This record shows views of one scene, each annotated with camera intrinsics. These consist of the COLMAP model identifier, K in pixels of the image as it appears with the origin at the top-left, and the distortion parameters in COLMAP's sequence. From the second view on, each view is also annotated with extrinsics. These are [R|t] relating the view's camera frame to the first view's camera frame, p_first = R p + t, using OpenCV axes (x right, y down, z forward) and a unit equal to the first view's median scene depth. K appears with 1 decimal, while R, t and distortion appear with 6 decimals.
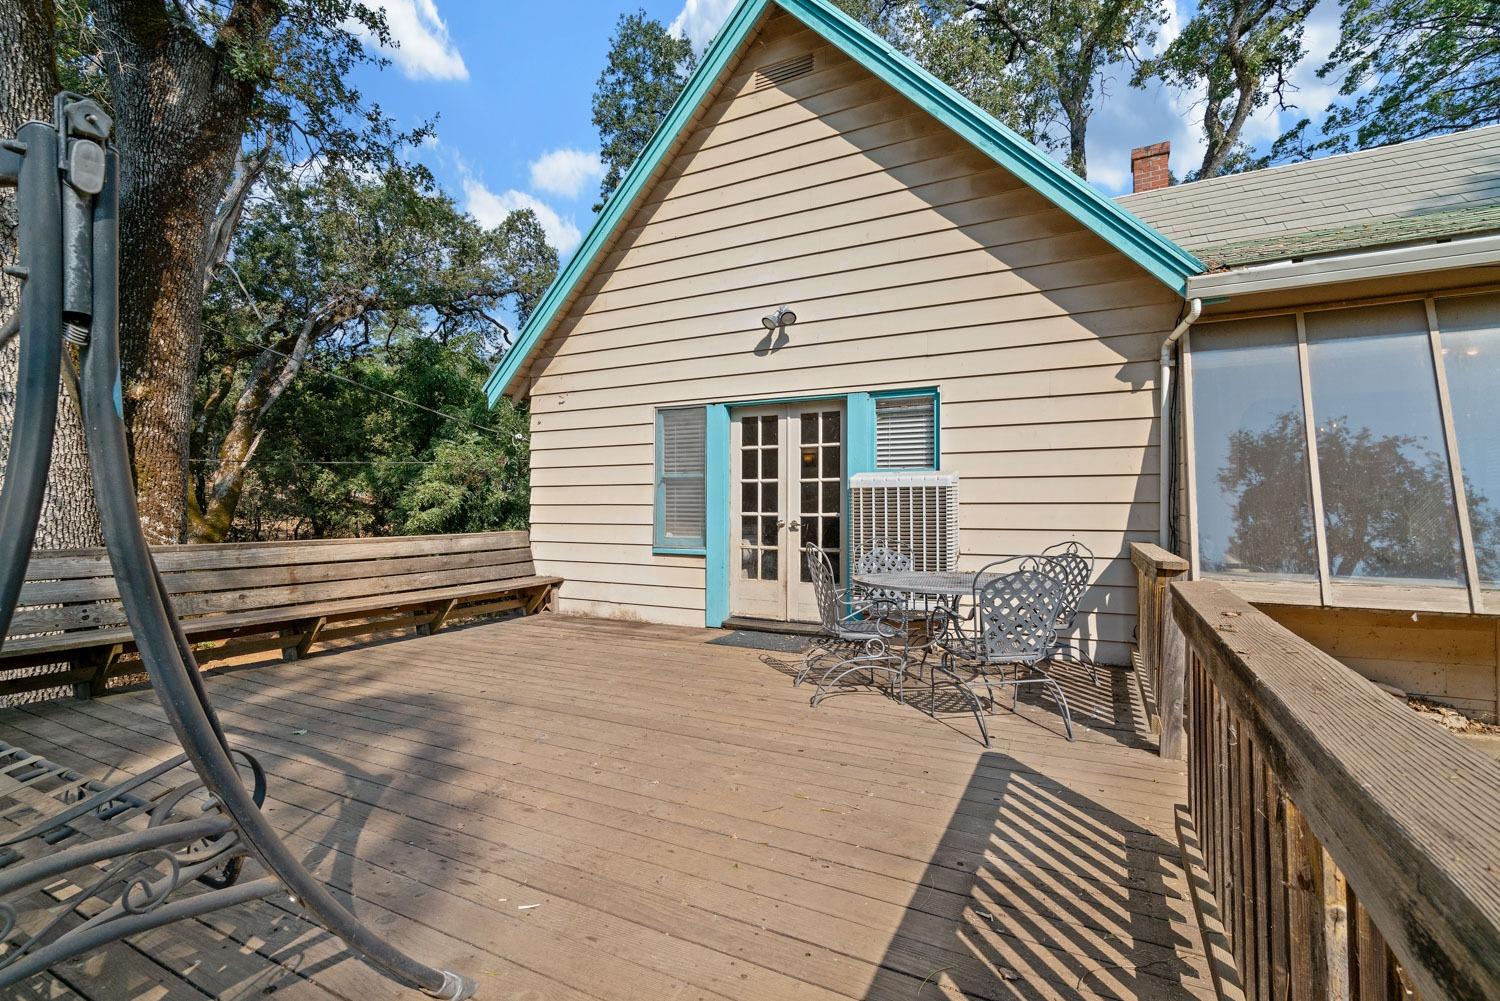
lens RADIAL K [[682.1, 0, 747.1], [0, 682.1, 502.4], [0, 0, 1]] dist [-0.010045, 0.000961]
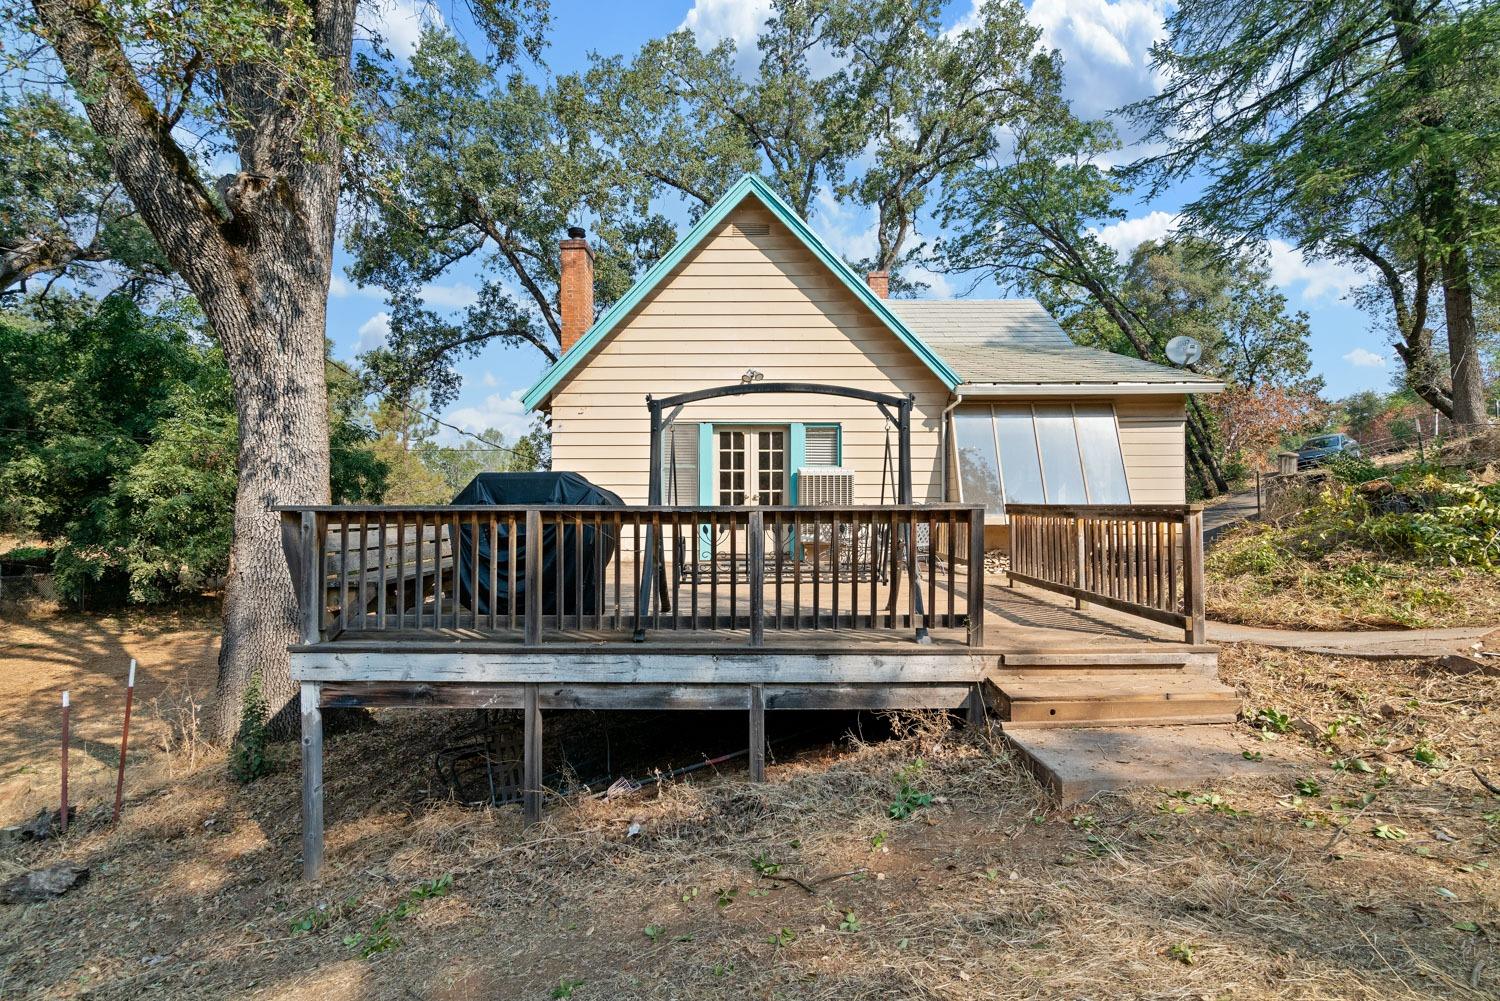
lens RADIAL K [[682.1, 0, 746.8], [0, 682.1, 496.0], [0, 0, 1]] dist [-0.010045, 0.000961]
pose [[0.879237, -0.001805, 0.476381, -0.757022], [0.000490, 0.999996, 0.002886, 0.025788], [-0.476384, -0.002304, 0.879234, -0.486822]]
